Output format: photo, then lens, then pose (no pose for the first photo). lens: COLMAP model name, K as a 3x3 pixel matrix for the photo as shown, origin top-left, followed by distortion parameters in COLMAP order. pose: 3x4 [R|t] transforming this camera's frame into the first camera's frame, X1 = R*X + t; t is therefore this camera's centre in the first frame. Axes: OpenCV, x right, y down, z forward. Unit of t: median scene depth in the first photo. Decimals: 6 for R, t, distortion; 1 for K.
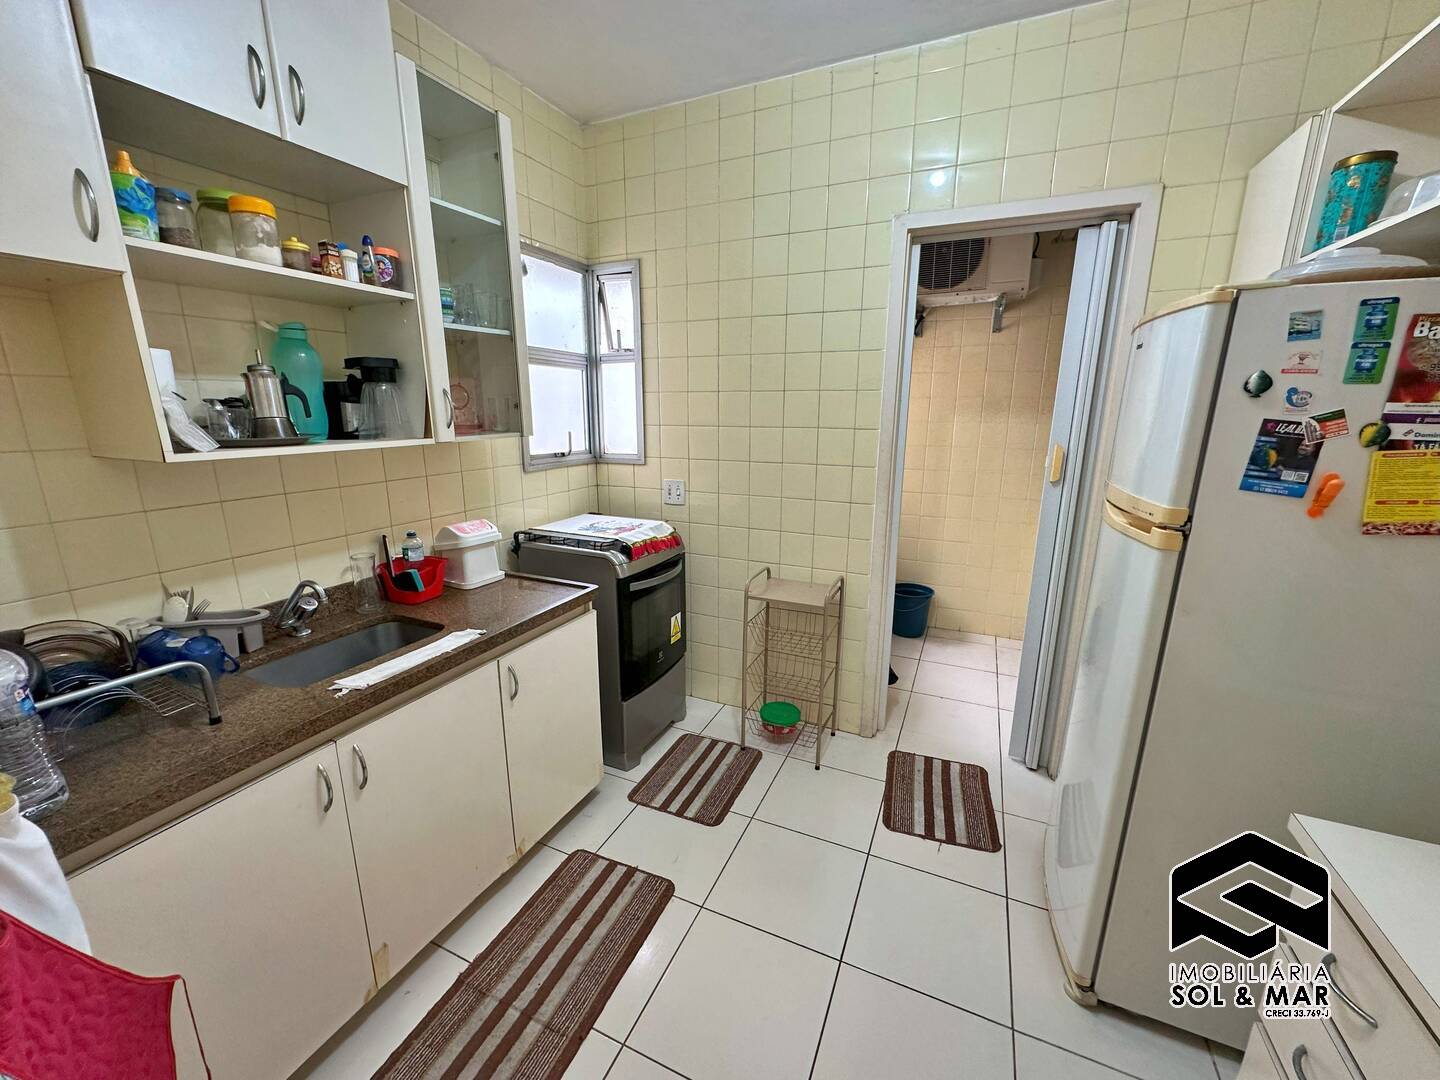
lens RADIAL K [[574.5, 0, 714.1], [0, 574.5, 546.6], [0, 0, 1]] dist [-0.002286, 0.000383]
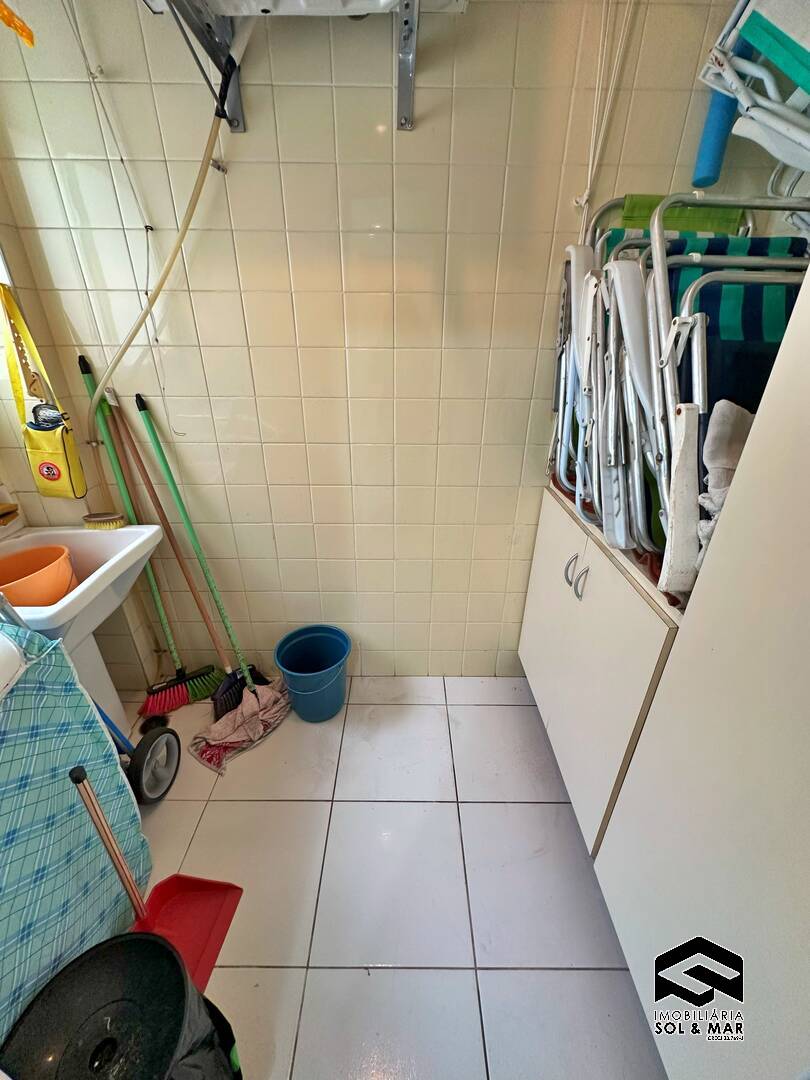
lens RADIAL K [[430.8, 0, 404.9], [0, 430.8, 543.7], [0, 0, 1]] dist [-0.002286, 0.000383]
pose [[0.910973, -0.173325, 0.374283, 0.211138], [0.088529, 0.968439, 0.232998, -0.095755], [-0.402854, -0.179120, 0.897566, 0.437472]]
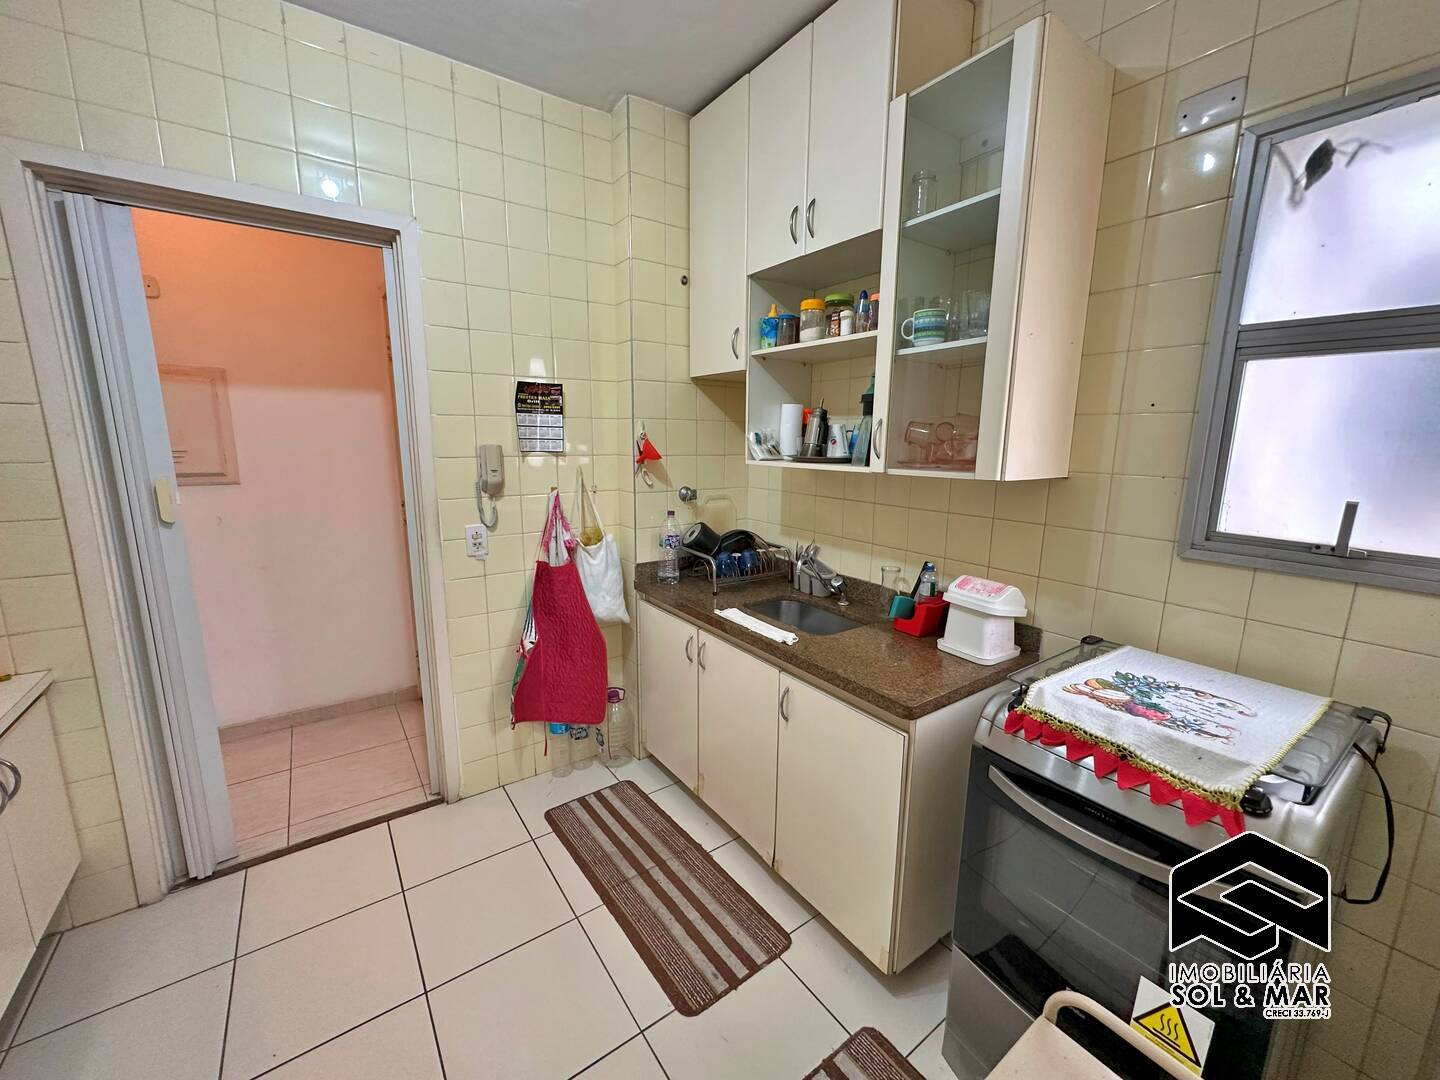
lens RADIAL K [[574.5, 0, 719.3], [0, 574.5, 540.4], [0, 0, 1]] dist [-0.002286, 0.000383]
pose [[-0.494530, 0.156701, -0.854918, 0.588368], [-0.213891, 0.931423, 0.294450, -0.340855], [0.842431, 0.328474, -0.427100, 1.371020]]
